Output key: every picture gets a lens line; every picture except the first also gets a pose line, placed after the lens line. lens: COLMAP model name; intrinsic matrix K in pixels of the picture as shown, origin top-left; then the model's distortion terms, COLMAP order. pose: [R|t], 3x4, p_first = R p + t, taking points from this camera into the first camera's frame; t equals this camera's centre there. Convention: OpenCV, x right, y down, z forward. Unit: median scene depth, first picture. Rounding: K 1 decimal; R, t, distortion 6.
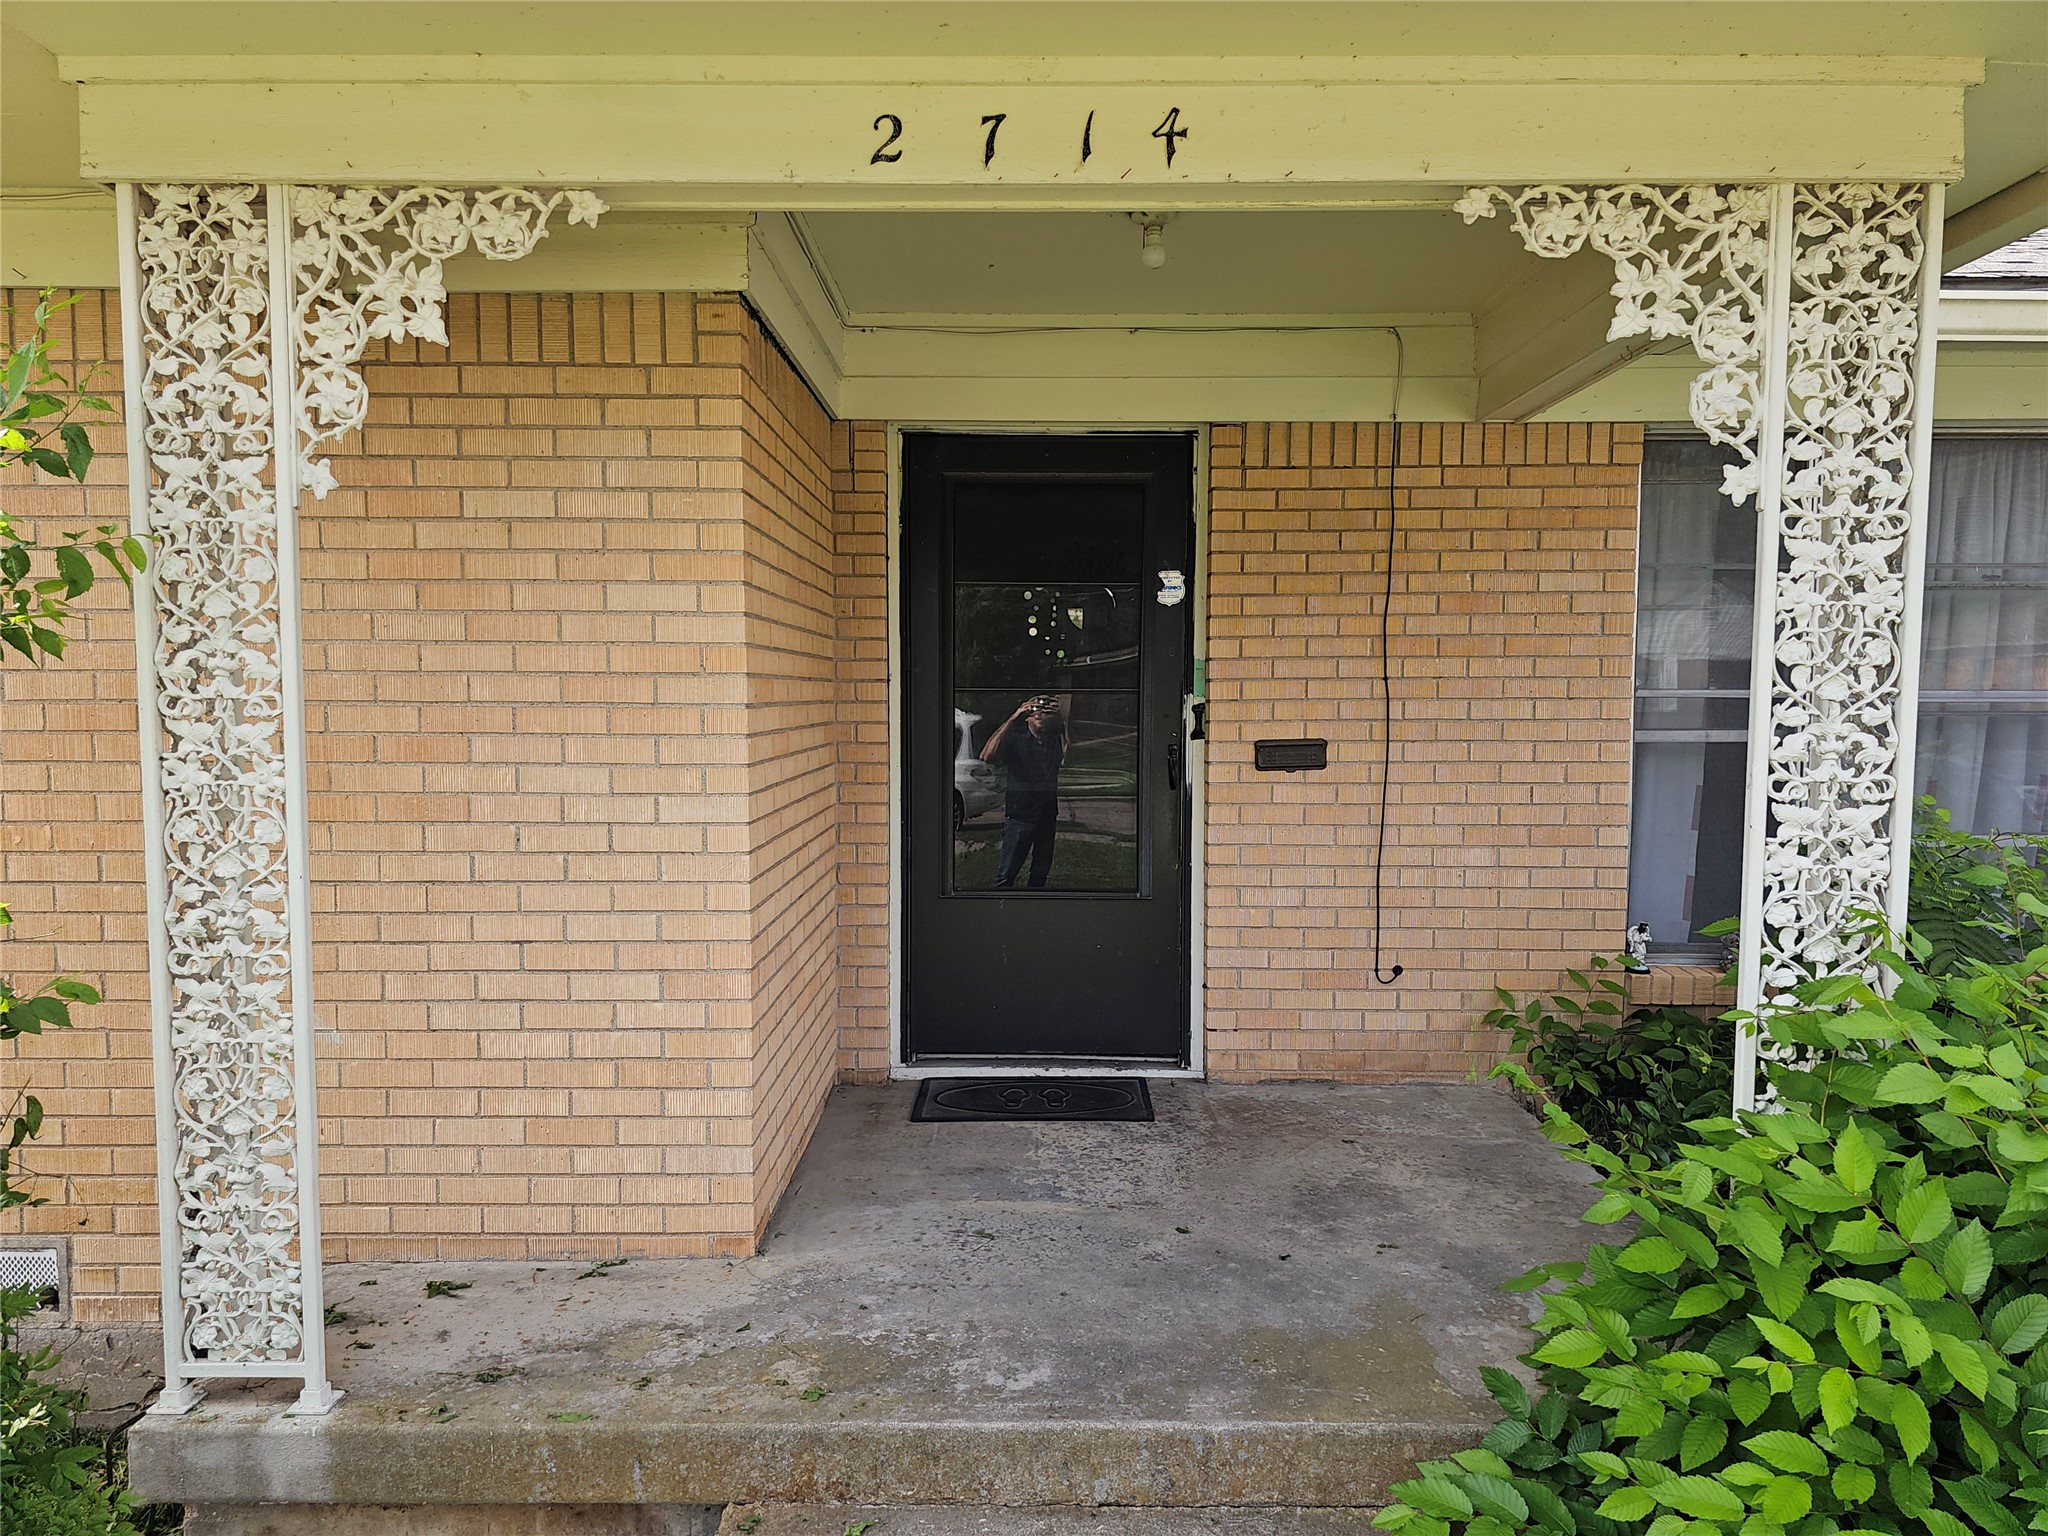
lens RADIAL K [[1363.1, 0, 1018.3], [0, 1363.1, 771.0], [0, 0, 1]] dist [0.091760, 0.000496]
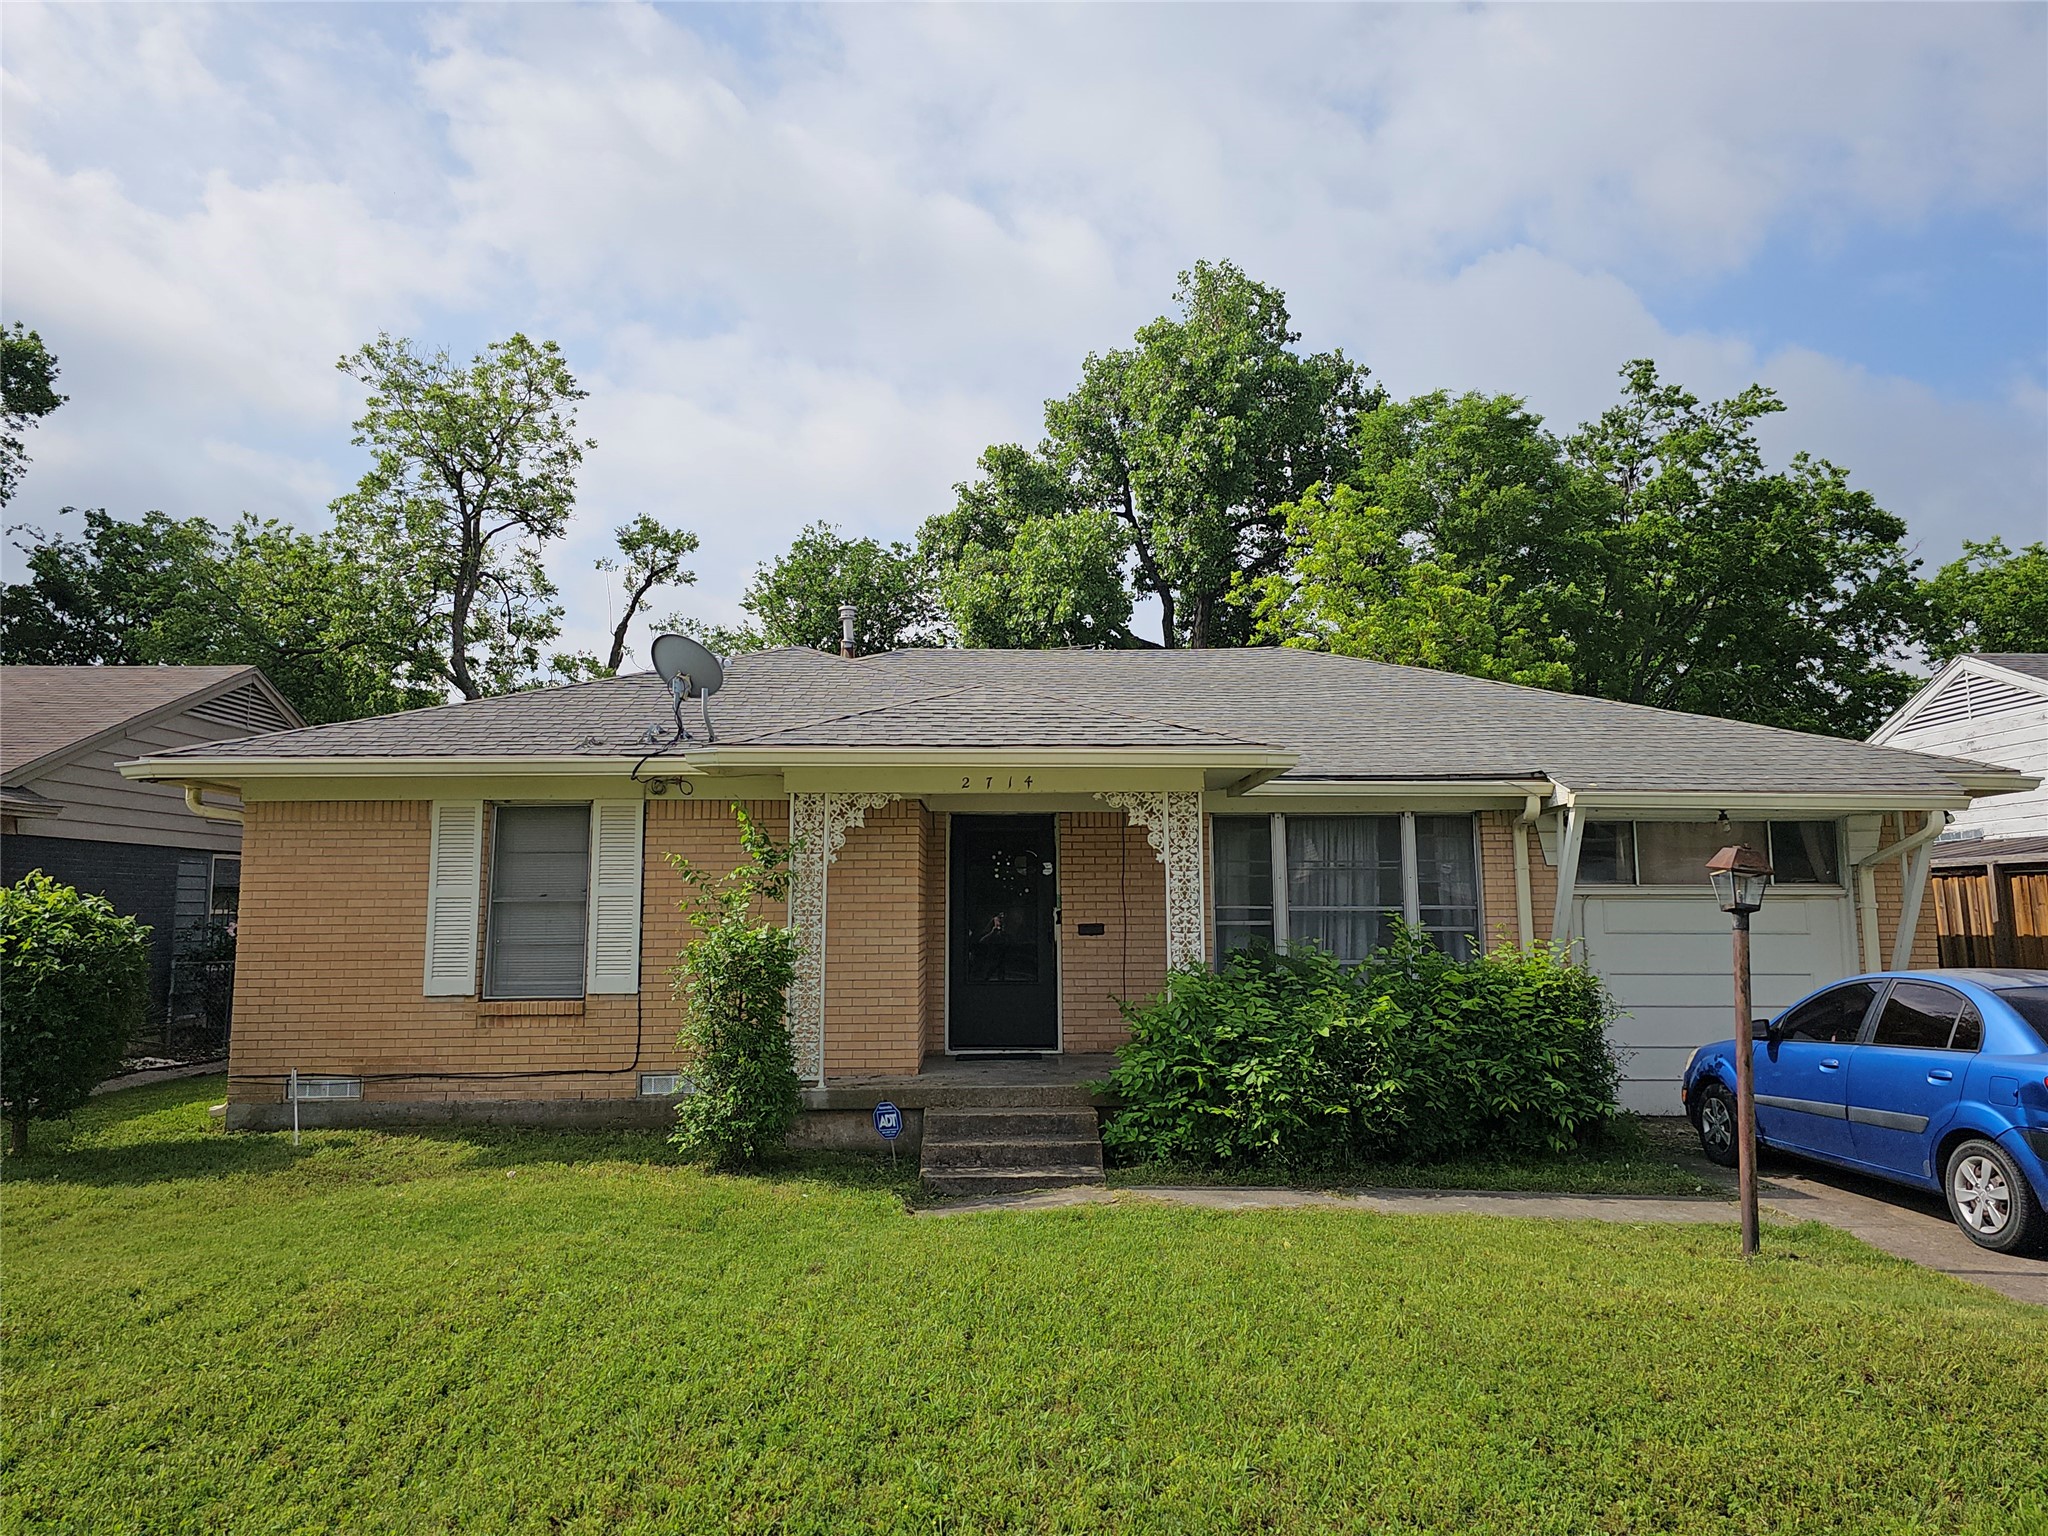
lens RADIAL K [[1363.1, 0, 1019.9], [0, 1363.1, 748.5], [0, 0, 1]] dist [0.091760, 0.000496]
pose [[0.999480, -0.003579, 0.032034, -0.045723], [0.009171, 0.984317, -0.176169, 0.160529], [-0.030901, 0.176371, 0.983839, -2.520409]]
